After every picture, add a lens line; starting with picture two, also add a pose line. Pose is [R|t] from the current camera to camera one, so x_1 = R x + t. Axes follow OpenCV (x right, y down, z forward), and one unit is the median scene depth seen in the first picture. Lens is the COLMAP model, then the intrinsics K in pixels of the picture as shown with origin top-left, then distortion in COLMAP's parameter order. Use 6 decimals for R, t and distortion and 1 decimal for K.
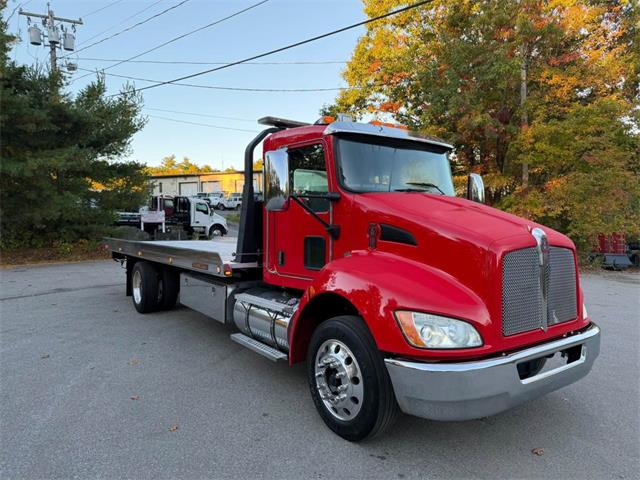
lens RADIAL K [[446.2, 0, 320.0], [0, 446.2, 240.0], [0, 0, 1]] dist [0.090608, -0.116071]
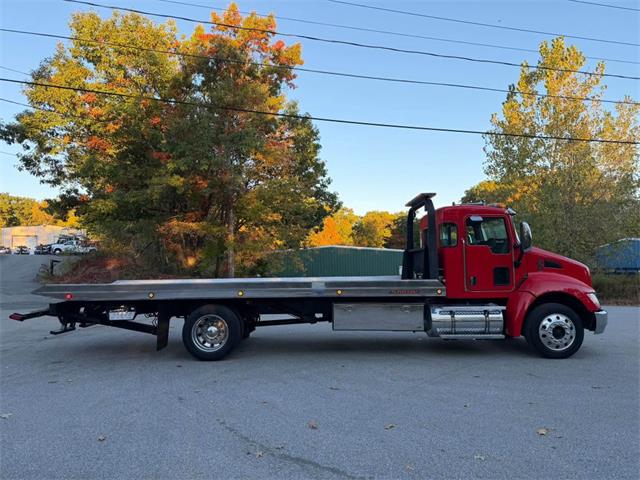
lens RADIAL K [[446.2, 0, 320.0], [0, 446.2, 240.0], [0, 0, 1]] dist [0.090608, -0.116071]
pose [[0.578641, 0.037644, 0.814713, -0.408815], [0.042995, 0.996137, -0.076563, -0.001551], [-0.814448, 0.079331, 0.574787, 0.110551]]
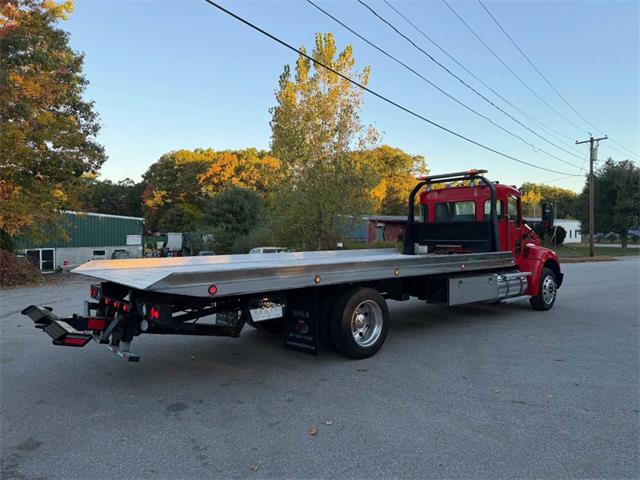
lens RADIAL K [[446.2, 0, 320.0], [0, 446.2, 240.0], [0, 0, 1]] dist [0.090608, -0.116071]
pose [[-0.104251, -0.019636, 0.994357, -0.442375], [0.037861, 0.999002, 0.023697, -0.019656], [-0.993830, 0.040117, -0.103403, 0.458137]]
